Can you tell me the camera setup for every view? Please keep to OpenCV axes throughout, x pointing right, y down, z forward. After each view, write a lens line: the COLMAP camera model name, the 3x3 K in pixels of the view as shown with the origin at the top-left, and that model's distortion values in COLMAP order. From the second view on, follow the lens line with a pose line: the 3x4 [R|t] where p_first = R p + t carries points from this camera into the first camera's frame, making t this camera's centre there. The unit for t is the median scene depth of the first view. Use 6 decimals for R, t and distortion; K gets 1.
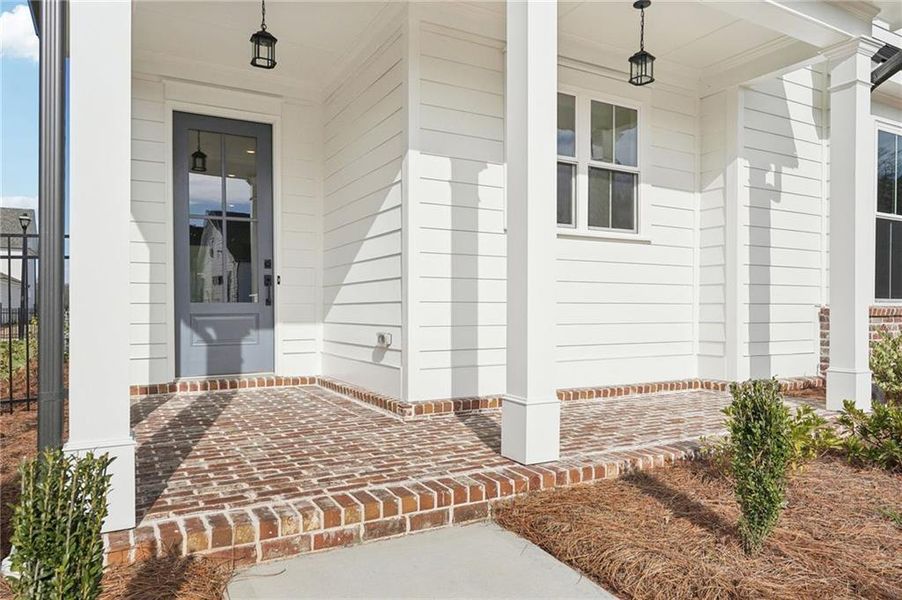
lens RADIAL K [[613.5, 0, 468.6], [0, 613.5, 313.2], [0, 0, 1]] dist [0.003658, 0.000707]
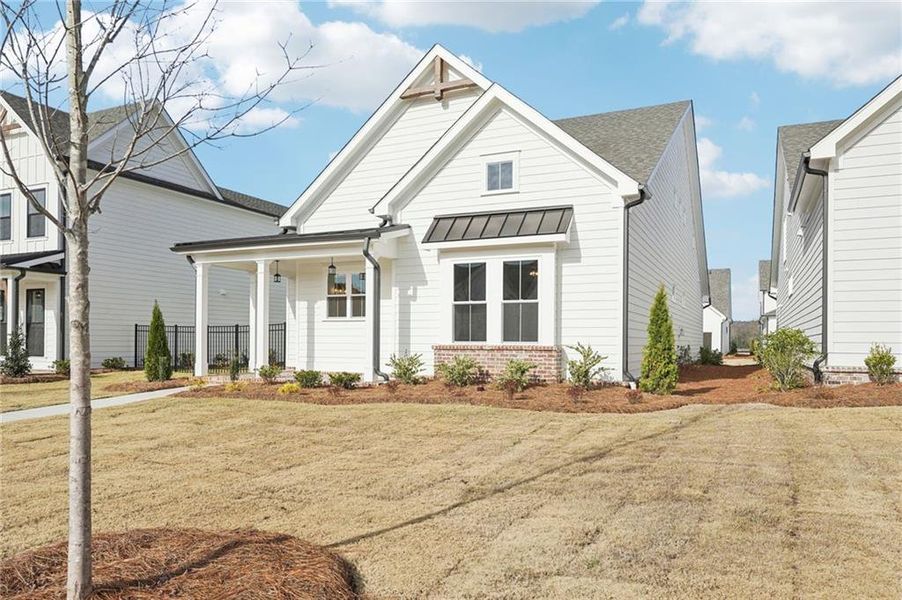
lens RADIAL K [[648.4, 0, 465.3], [0, 648.4, 341.8], [0, 0, 1]] dist [-0.001812, 0.000429]
pose [[0.593255, 0.001899, -0.805012, 2.779246], [-0.010589, 0.999929, -0.005446, -0.011909], [0.804945, 0.011755, 0.593233, -0.358469]]
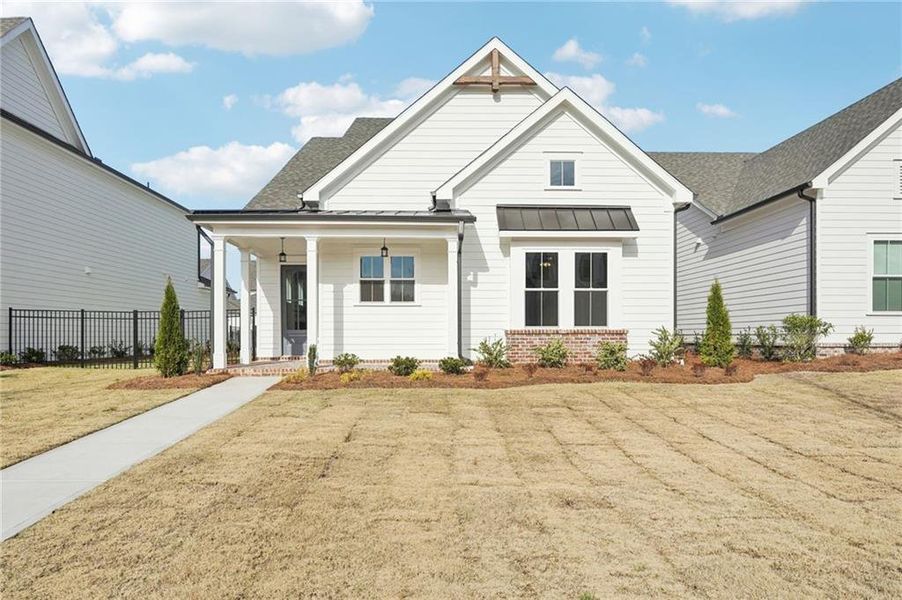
lens RADIAL K [[648.4, 0, 465.3], [0, 648.4, 341.8], [0, 0, 1]] dist [-0.001812, 0.000429]
pose [[0.893393, 0.001256, -0.449274, 1.698563], [-0.000183, 0.999997, 0.002431, 0.031170], [0.449276, -0.002090, 0.893391, -1.379249]]
